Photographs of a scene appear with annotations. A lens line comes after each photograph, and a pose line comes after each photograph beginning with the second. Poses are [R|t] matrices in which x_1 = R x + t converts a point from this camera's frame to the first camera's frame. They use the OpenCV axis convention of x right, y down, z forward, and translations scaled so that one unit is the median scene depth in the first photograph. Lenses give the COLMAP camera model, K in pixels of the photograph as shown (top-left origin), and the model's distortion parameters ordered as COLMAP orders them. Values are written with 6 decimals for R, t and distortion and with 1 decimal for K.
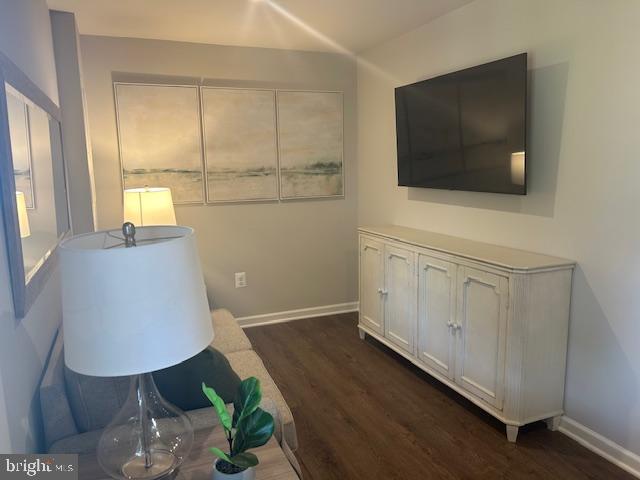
lens RADIAL K [[481.1, 0, 324.1], [0, 481.1, 244.7], [0, 0, 1]] dist [0.011428, -0.036296]
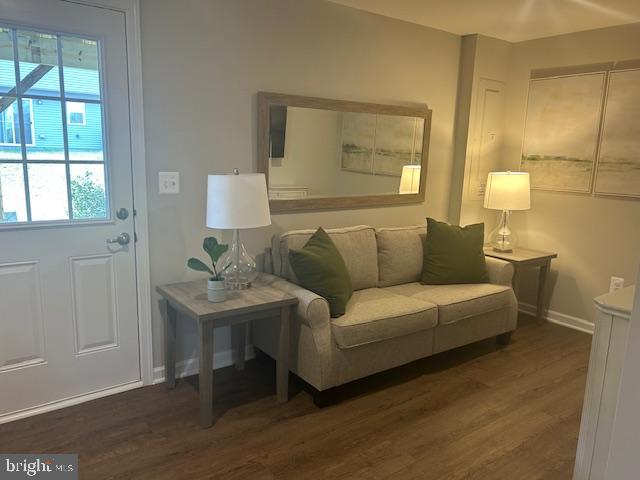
lens RADIAL K [[481.1, 0, 326.6], [0, 481.1, 235.7], [0, 0, 1]] dist [0.011428, -0.036296]
pose [[0.239719, 0.184382, -0.953173, 0.564334], [-0.191017, 0.971566, 0.139899, -0.041120], [0.951865, 0.148536, 0.268123, 0.268289]]
